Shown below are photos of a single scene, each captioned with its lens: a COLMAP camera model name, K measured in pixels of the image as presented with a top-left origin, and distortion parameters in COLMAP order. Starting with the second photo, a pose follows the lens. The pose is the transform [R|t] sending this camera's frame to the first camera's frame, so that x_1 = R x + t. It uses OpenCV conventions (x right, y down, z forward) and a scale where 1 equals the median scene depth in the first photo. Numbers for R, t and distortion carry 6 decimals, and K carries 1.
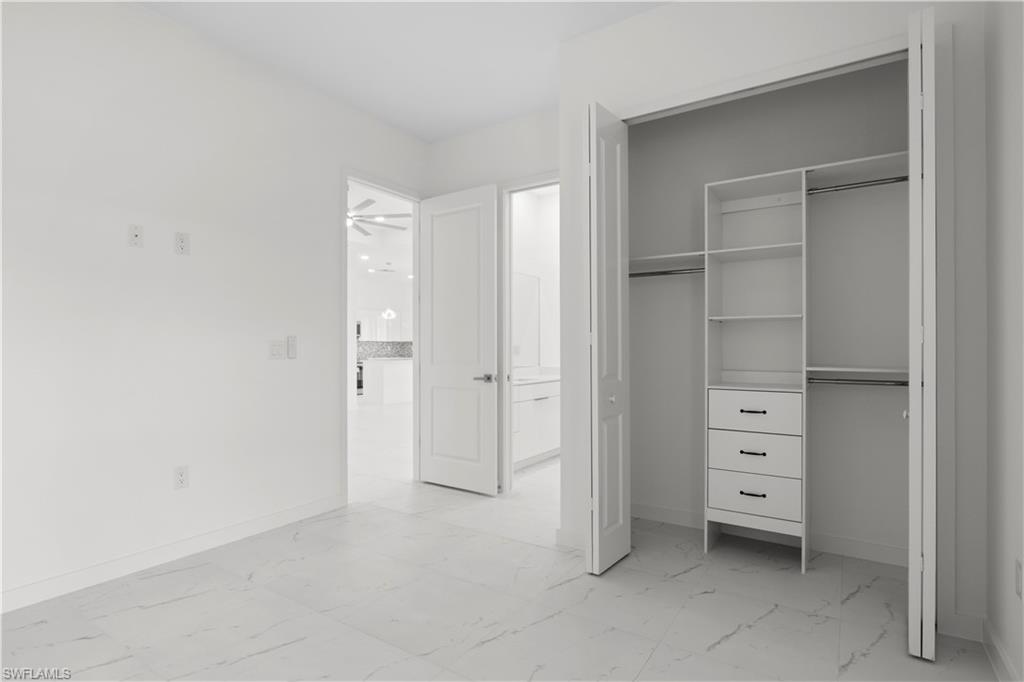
lens RADIAL K [[511.2, 0, 513.3], [0, 511.2, 346.7], [0, 0, 1]] dist [-0.005155, -0.000344]
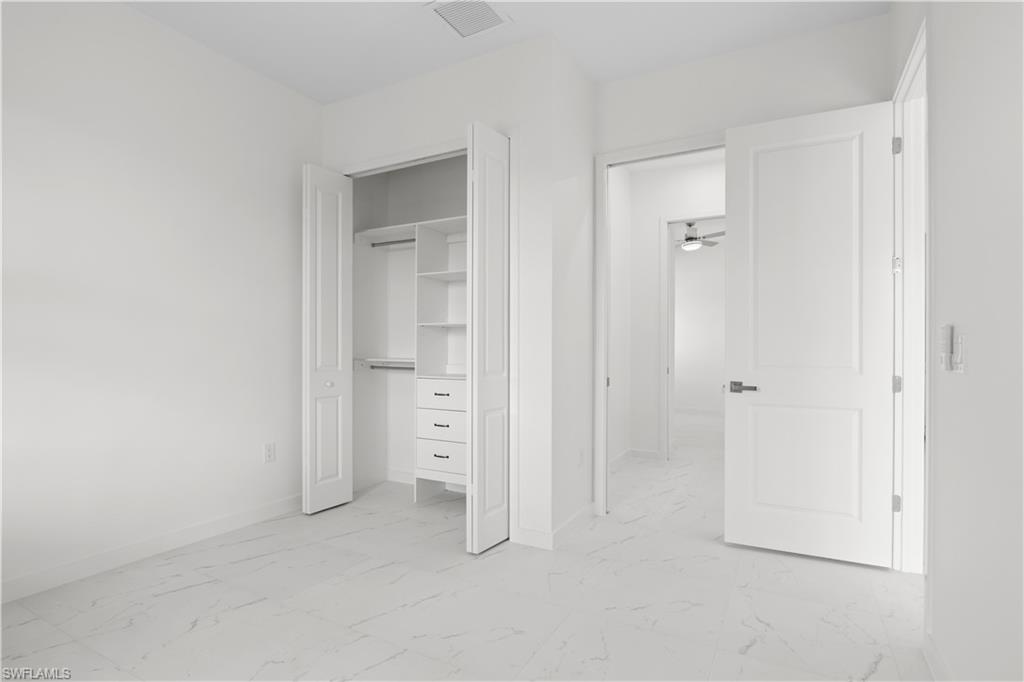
lens RADIAL K [[511.2, 0, 510.2], [0, 511.2, 343.1], [0, 0, 1]] dist [-0.005155, -0.000344]
pose [[0.997617, 0.002319, 0.068949, 0.544391], [-0.001937, 0.999982, -0.005604, -0.000891], [-0.068961, 0.005457, 0.997604, -0.346212]]
